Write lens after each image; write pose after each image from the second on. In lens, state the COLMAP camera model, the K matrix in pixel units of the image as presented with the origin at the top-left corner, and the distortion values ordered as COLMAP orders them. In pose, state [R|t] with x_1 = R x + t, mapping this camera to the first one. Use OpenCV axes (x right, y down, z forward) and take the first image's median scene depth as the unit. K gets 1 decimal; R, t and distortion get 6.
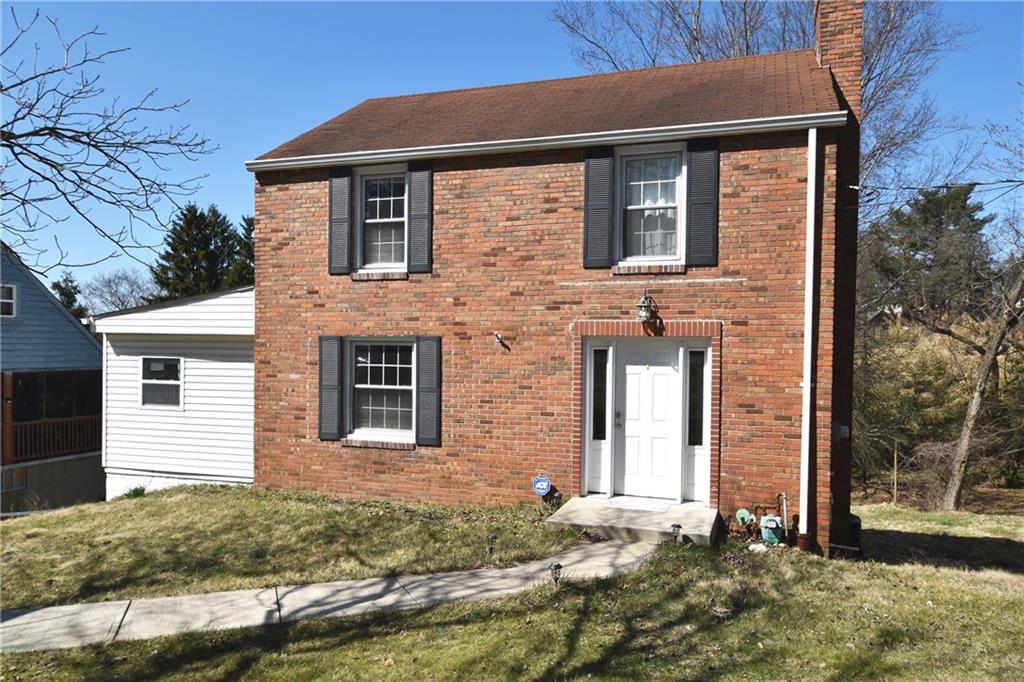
lens RADIAL K [[748.9, 0, 512.0], [0, 748.9, 341.0], [0, 0, 1]] dist [0.017394, 0.008906]
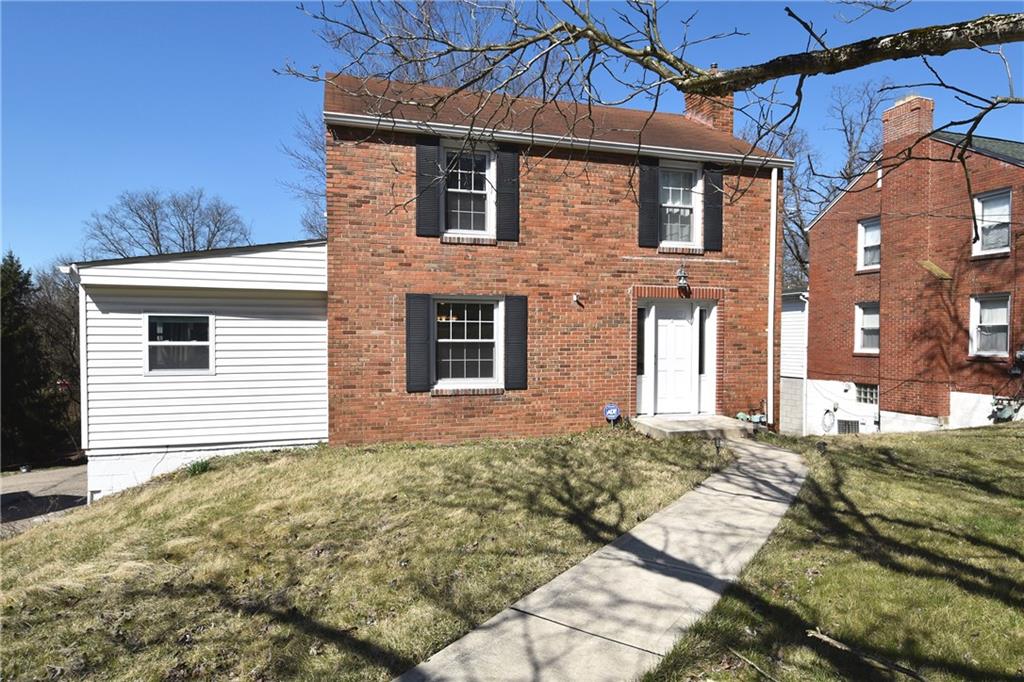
lens RADIAL K [[598.9, 0, 512.0], [0, 598.9, 341.0], [0, 0, 1]] dist [0.003323, 0.000155]
pose [[0.811537, -0.012960, 0.584158, -0.647599], [0.003097, 0.999835, 0.017881, 0.046779], [-0.584293, -0.012702, 0.811443, 0.239703]]
